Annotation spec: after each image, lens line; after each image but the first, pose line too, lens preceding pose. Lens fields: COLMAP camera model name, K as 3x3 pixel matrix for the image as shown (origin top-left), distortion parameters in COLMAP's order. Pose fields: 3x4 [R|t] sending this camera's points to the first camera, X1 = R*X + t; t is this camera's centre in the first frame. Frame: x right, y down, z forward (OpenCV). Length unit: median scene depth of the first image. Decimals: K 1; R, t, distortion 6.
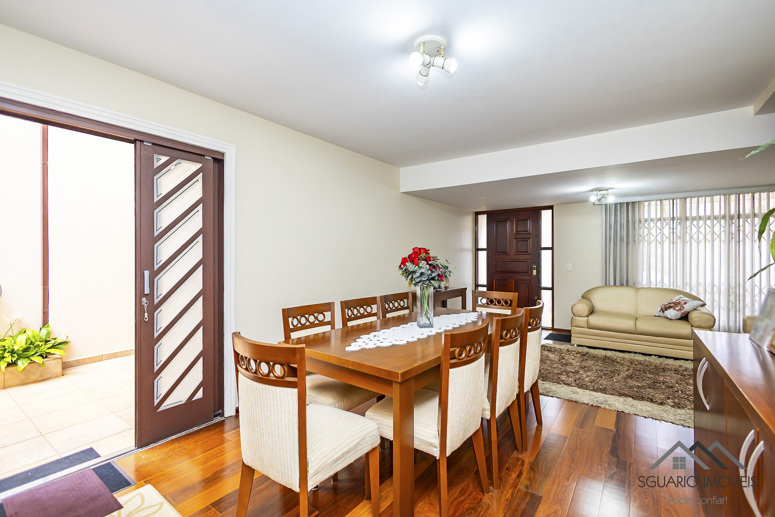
lens RADIAL K [[351.4, 0, 389.4], [0, 351.4, 258.6], [0, 0, 1]] dist [-0.000572, 0.001002]
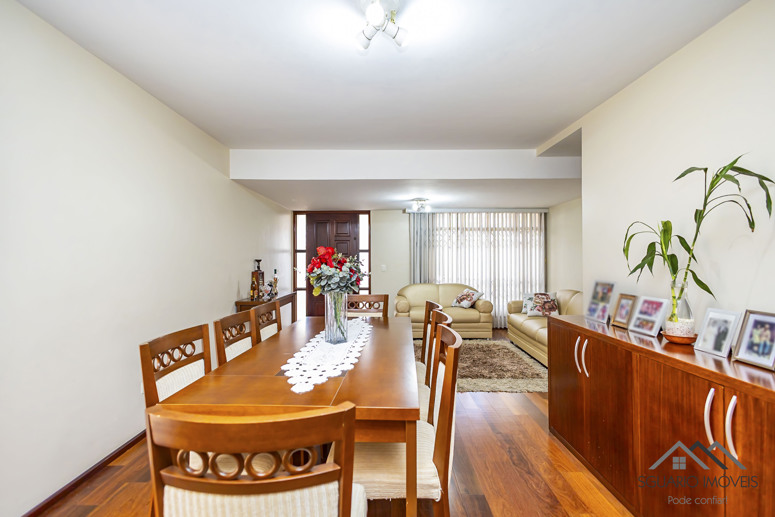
lens RADIAL K [[351.4, 0, 386.3], [0, 351.4, 257.7], [0, 0, 1]] dist [-0.000572, 0.001002]
pose [[0.810719, 0.001677, 0.585433, -0.157547], [0.003528, 0.999964, -0.007750, 0.000504], [-0.585425, 0.008349, 0.810684, 0.138255]]
